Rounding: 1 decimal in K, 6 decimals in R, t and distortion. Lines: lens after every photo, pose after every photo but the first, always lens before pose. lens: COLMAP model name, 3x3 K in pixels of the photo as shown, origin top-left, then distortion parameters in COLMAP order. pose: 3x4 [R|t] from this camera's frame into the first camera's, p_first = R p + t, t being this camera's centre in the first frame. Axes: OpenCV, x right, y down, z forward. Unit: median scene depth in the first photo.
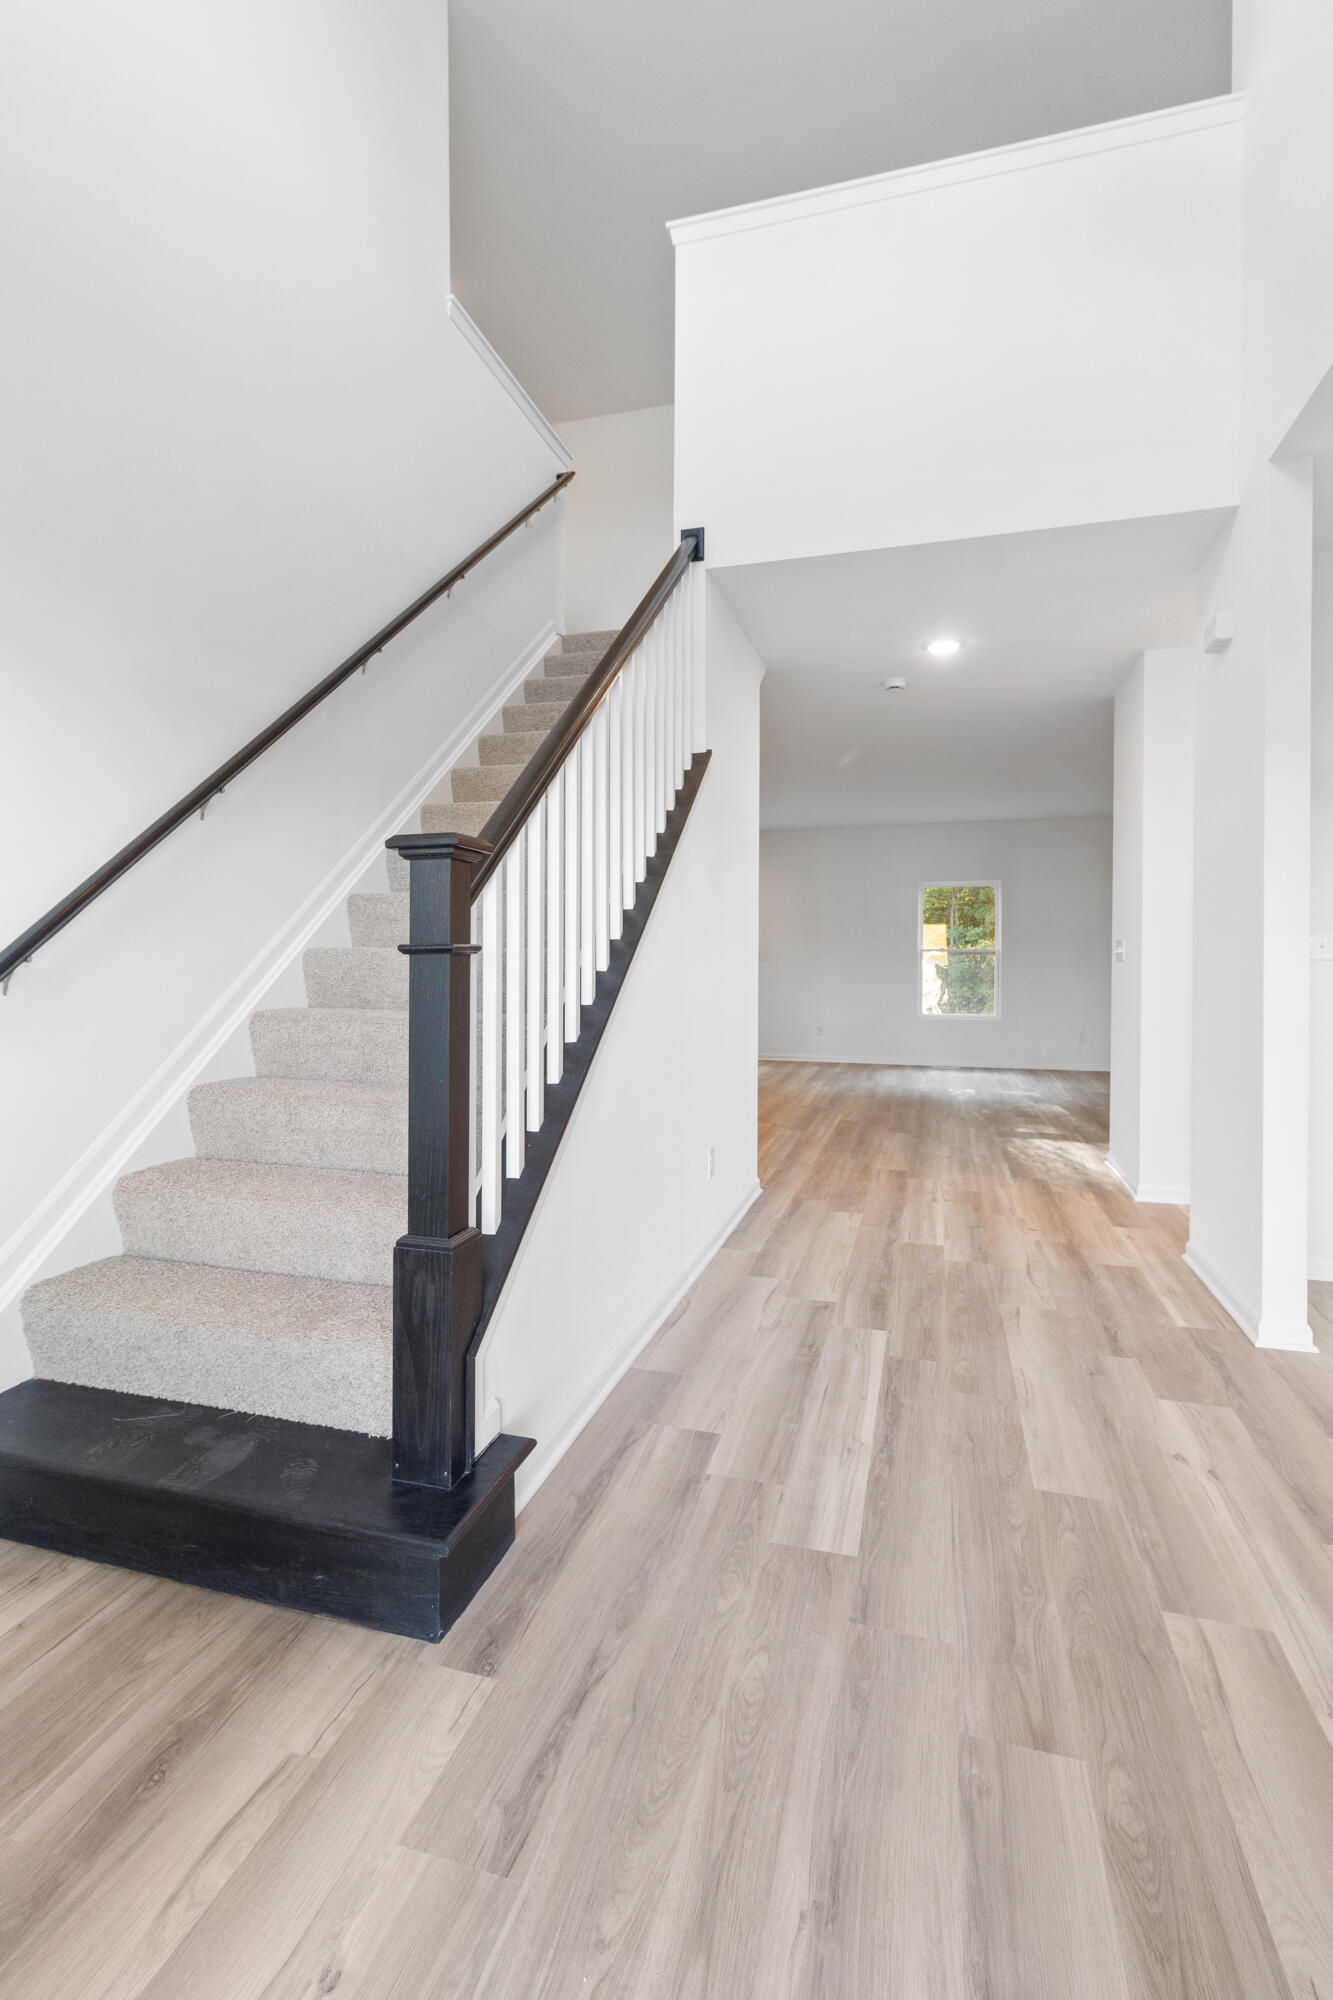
lens RADIAL K [[971.8, 0, 658.4], [0, 971.8, 995.8], [0, 0, 1]] dist [0.000681, 0.001717]
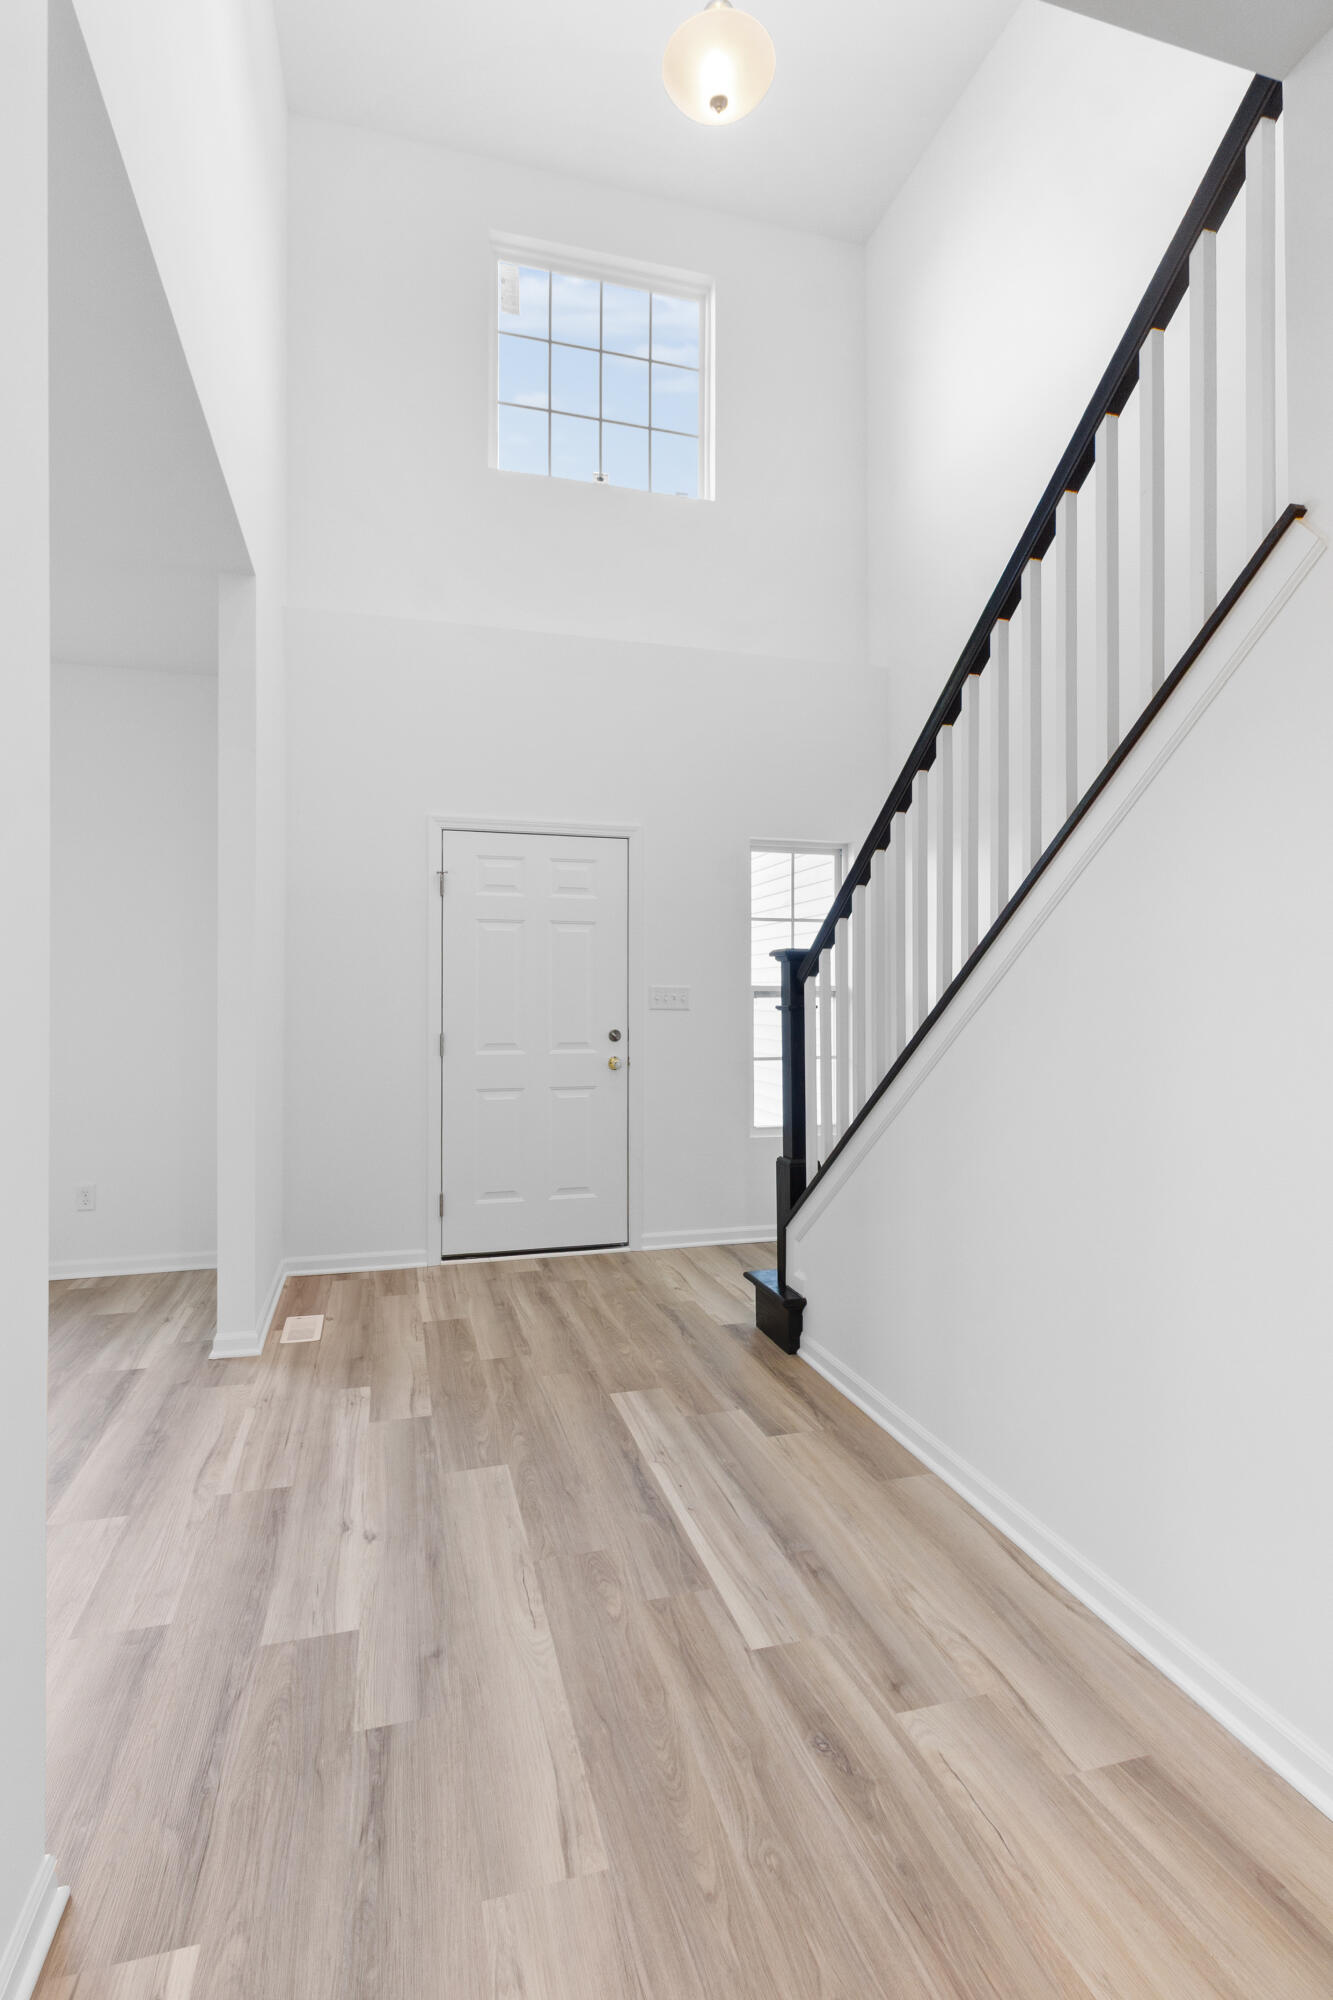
lens RADIAL K [[971.8, 0, 668.2], [0, 971.8, 1003.9], [0, 0, 1]] dist [0.000681, 0.001717]
pose [[-0.846859, 0.000884, -0.531816, 0.799286], [-0.020424, 0.999207, 0.034184, -0.096808], [0.531425, 0.039811, -0.846170, 1.957790]]
